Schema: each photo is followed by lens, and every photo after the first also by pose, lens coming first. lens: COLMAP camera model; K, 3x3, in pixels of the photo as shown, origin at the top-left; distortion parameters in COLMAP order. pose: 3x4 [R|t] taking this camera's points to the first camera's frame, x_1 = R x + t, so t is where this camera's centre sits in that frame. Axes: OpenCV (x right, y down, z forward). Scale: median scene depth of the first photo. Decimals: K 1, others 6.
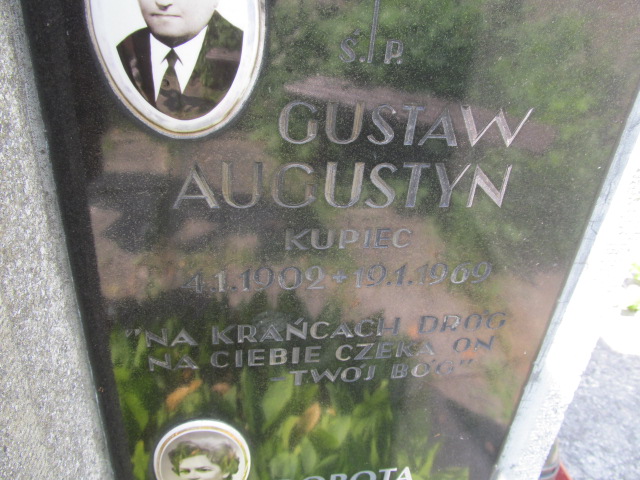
lens RADIAL K [[530.1, 0, 321.9], [0, 530.1, 239.7], [0, 0, 1]] dist [-0.050818, 0.002203]
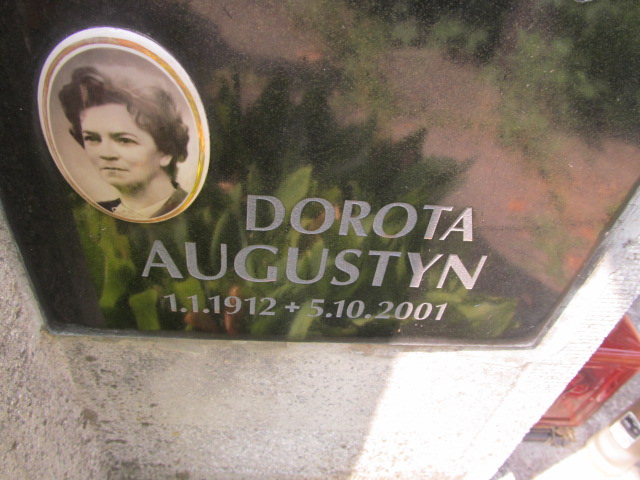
lens RADIAL K [[530.1, 0, 318.7], [0, 530.1, 239.7], [0, 0, 1]] dist [-0.050818, 0.002203]
pose [[0.993568, 0.100875, -0.051451, 0.026083], [-0.087831, 0.973286, 0.212131, 0.406698], [0.071475, -0.206247, 0.975886, 0.432839]]
